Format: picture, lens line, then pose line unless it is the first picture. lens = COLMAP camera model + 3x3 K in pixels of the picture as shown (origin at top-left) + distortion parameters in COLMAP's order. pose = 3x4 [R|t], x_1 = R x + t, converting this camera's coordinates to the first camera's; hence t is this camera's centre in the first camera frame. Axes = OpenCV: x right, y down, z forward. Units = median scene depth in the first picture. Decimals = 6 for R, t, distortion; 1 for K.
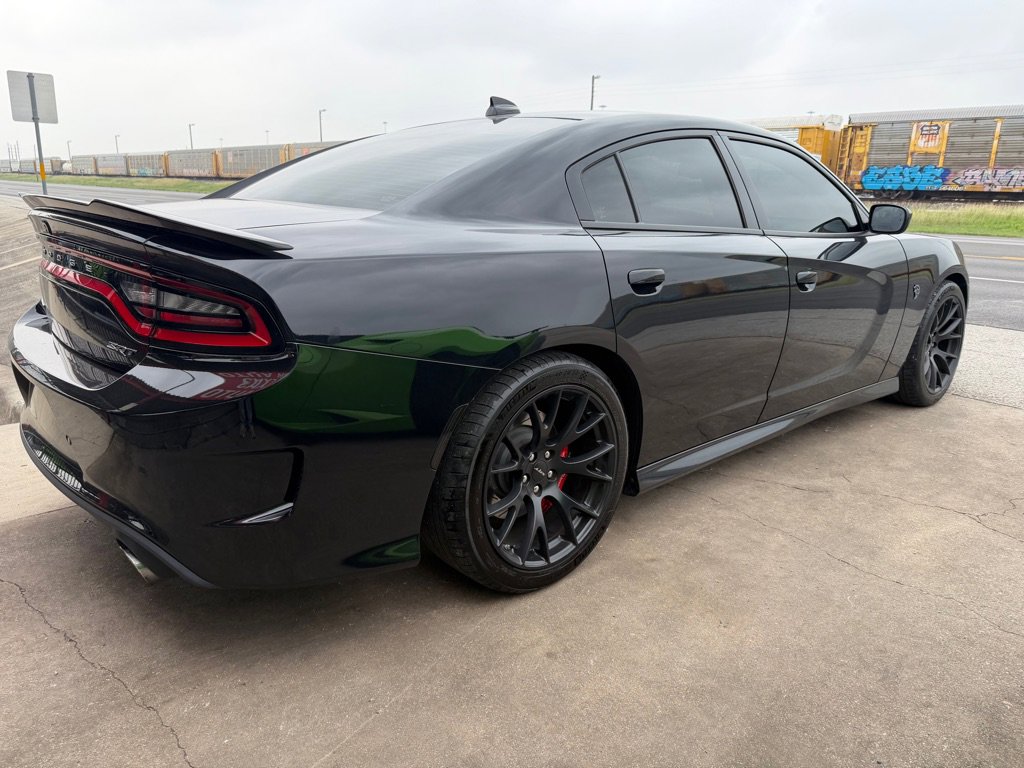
lens RADIAL K [[719.0, 0, 510.4], [0, 719.0, 380.1], [0, 0, 1]] dist [0.031948, -0.038263]
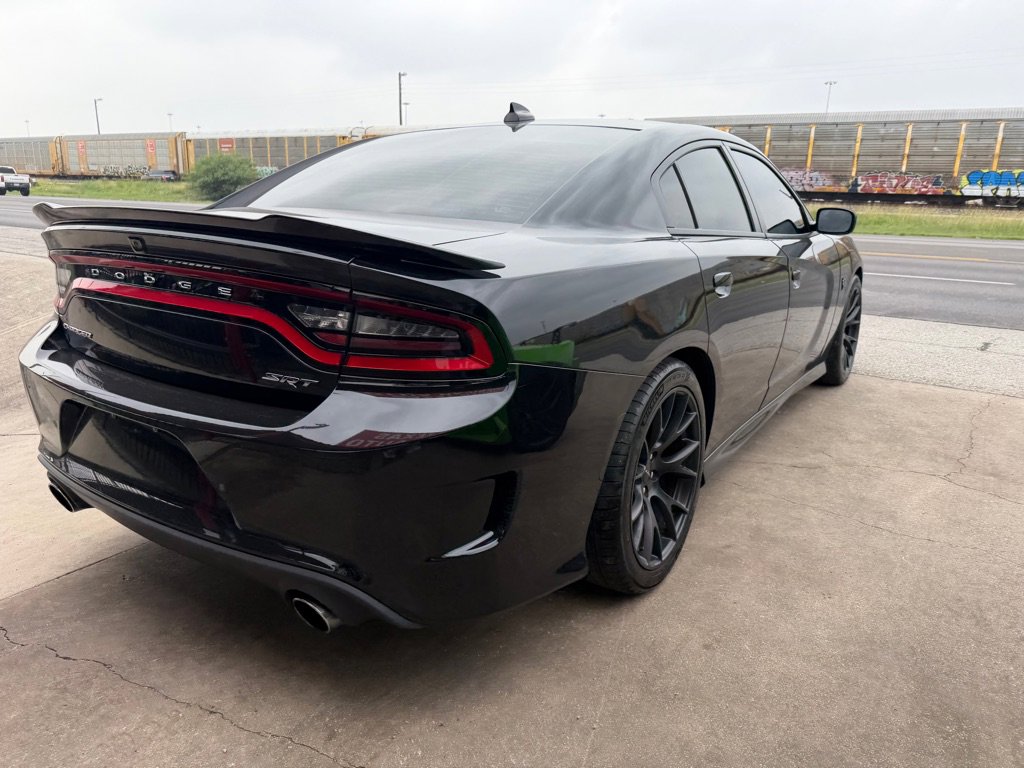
lens RADIAL K [[723.4, 0, 512.0], [0, 723.4, 384.0], [0, 0, 1]] dist [0.009495, -0.010125]
pose [[0.968388, -0.064325, 0.241014, -0.331304], [0.062725, 0.997928, 0.014312, -0.022945], [-0.241435, 0.001258, 0.970416, 0.038348]]
